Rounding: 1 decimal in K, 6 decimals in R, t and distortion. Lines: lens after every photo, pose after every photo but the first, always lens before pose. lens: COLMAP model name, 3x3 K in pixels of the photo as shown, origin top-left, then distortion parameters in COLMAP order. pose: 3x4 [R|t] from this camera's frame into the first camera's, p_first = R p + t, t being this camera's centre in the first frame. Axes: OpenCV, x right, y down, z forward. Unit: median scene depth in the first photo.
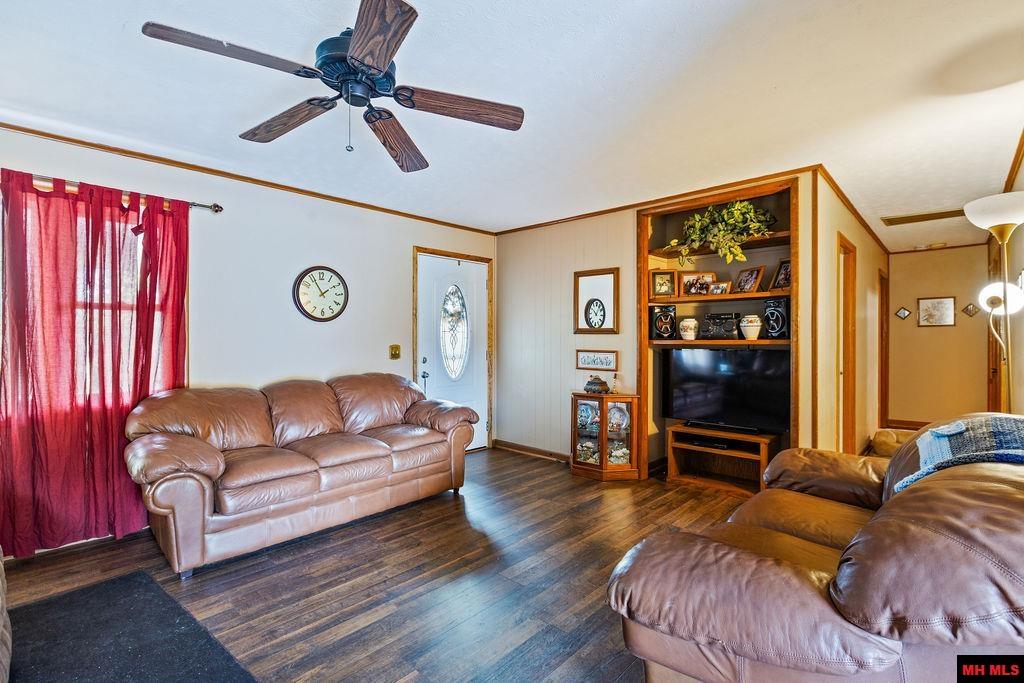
lens RADIAL K [[487.0, 0, 512.1], [0, 487.0, 342.3], [0, 0, 1]] dist [-0.000395, -0.003438]
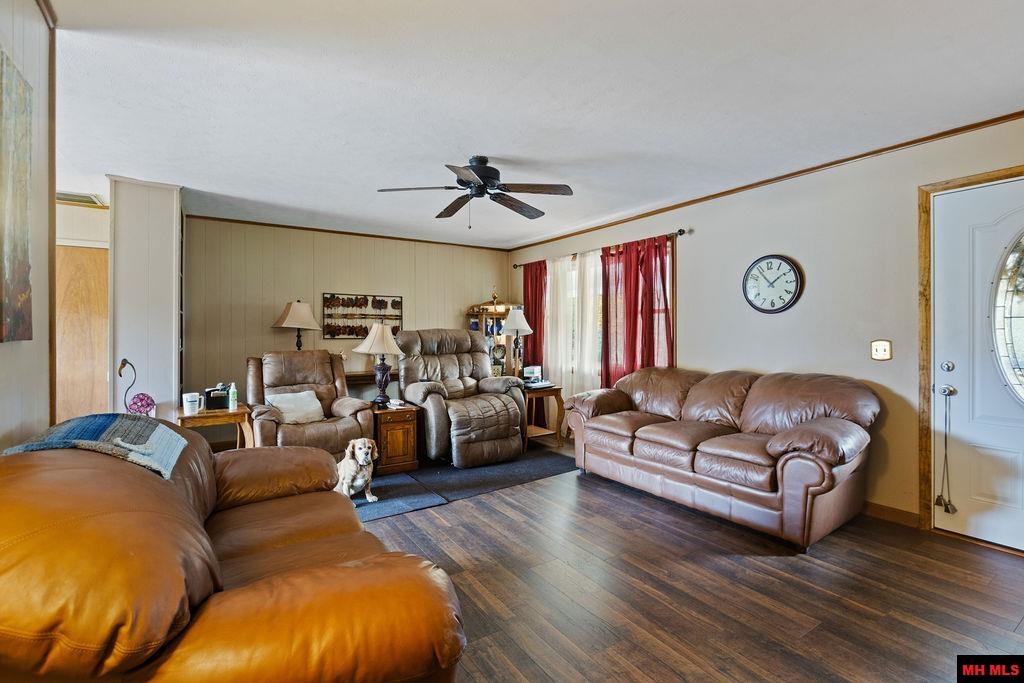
lens RADIAL K [[466.1, 0, 513.0], [0, 466.1, 332.0], [0, 0, 1]] dist [0.003737, 0.000069]
pose [[-0.243177, 0.000184, -0.969982, 0.704792], [-0.006027, 0.999980, 0.001701, -0.006187], [0.969963, 0.006259, -0.243172, 0.843177]]
